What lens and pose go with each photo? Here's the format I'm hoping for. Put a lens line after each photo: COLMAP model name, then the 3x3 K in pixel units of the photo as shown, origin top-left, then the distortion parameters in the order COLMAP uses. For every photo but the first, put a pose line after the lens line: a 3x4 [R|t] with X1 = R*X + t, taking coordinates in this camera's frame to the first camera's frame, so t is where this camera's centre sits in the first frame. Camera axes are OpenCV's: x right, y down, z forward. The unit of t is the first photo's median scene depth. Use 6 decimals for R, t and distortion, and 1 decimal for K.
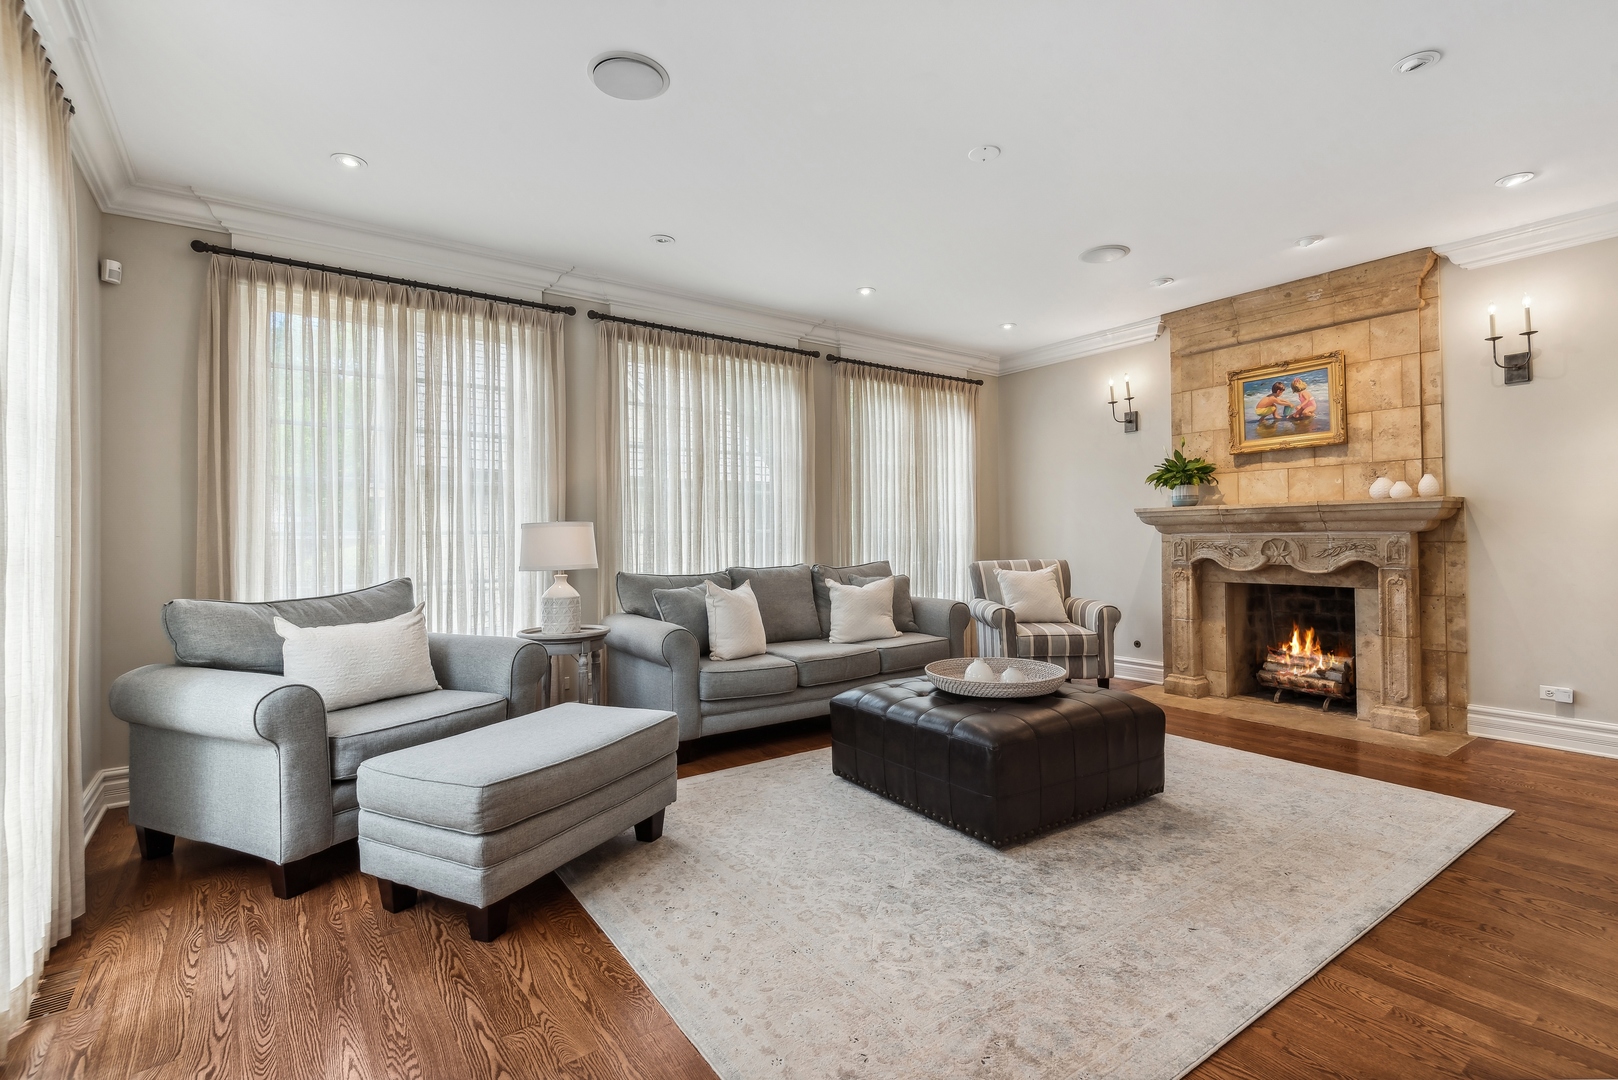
lens RADIAL K [[723.5, 0, 825.8], [0, 723.5, 530.3], [0, 0, 1]] dist [0.016985, -0.011415]
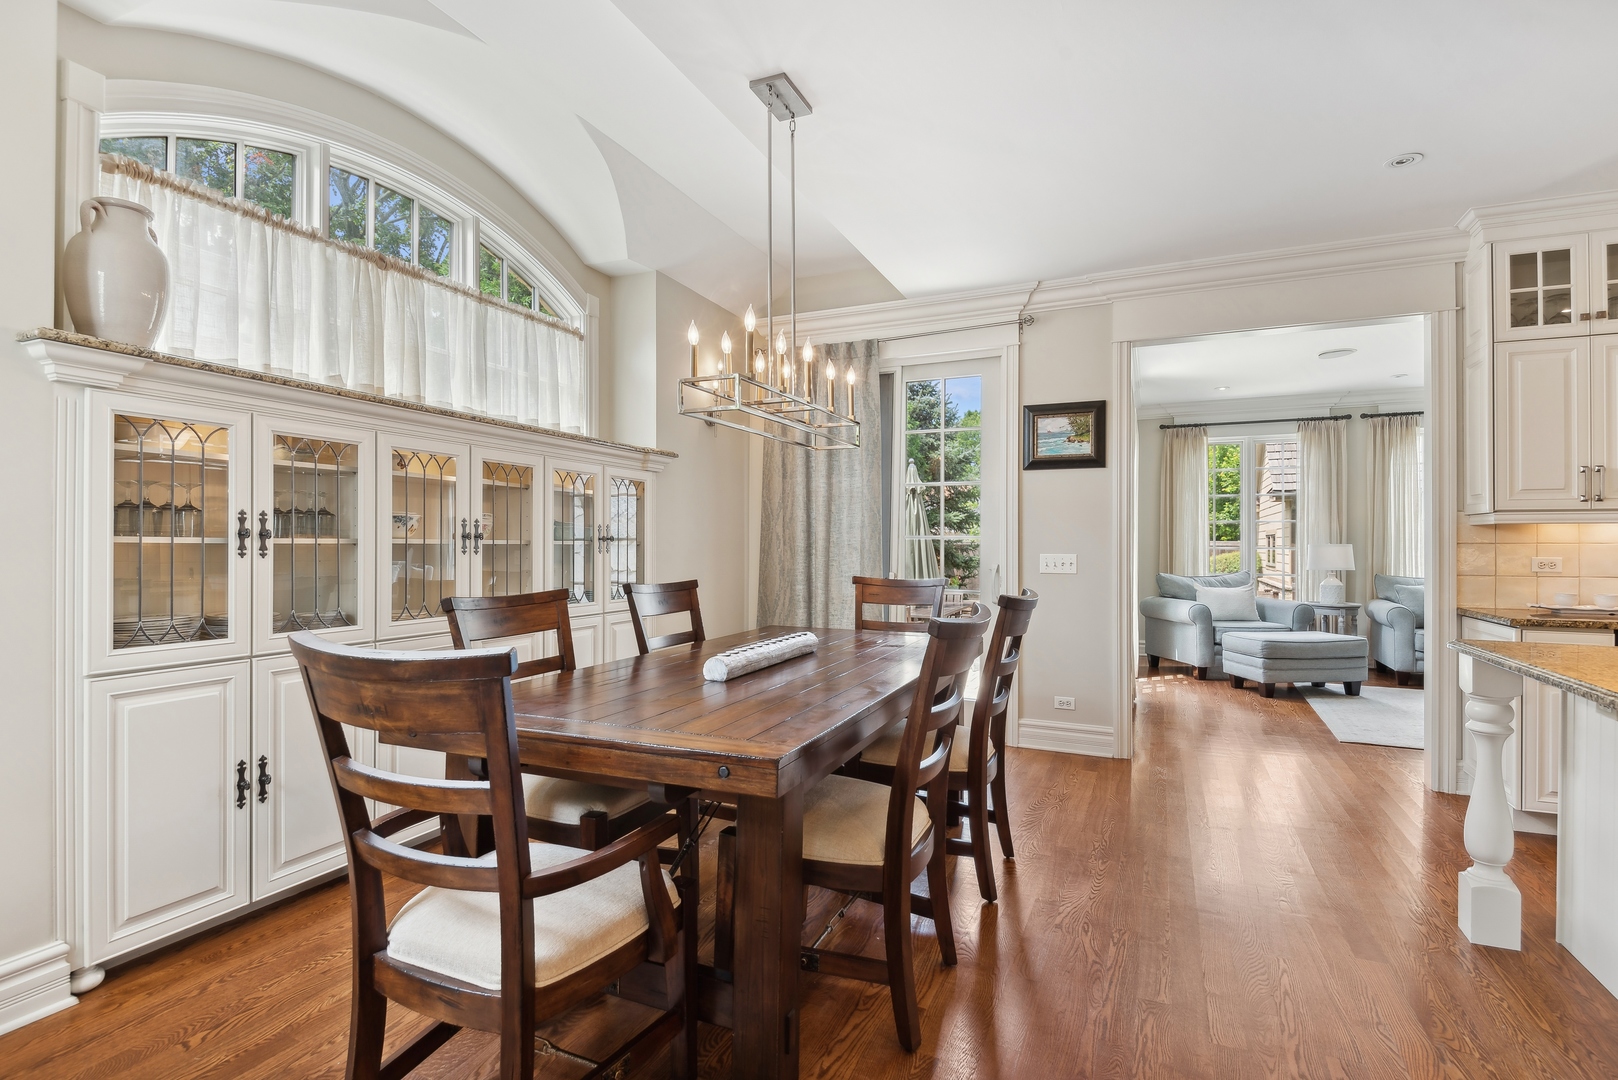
lens RADIAL K [[778.0, 0, 809.0], [0, 778.0, 540.0], [0, 0, 1]] dist [0.025573, -0.021394]
pose [[0.470601, 0.007136, -0.882317, 0.941082], [0.000957, 0.999963, 0.008598, -0.048625], [0.882346, -0.004891, 0.470577, -1.354532]]
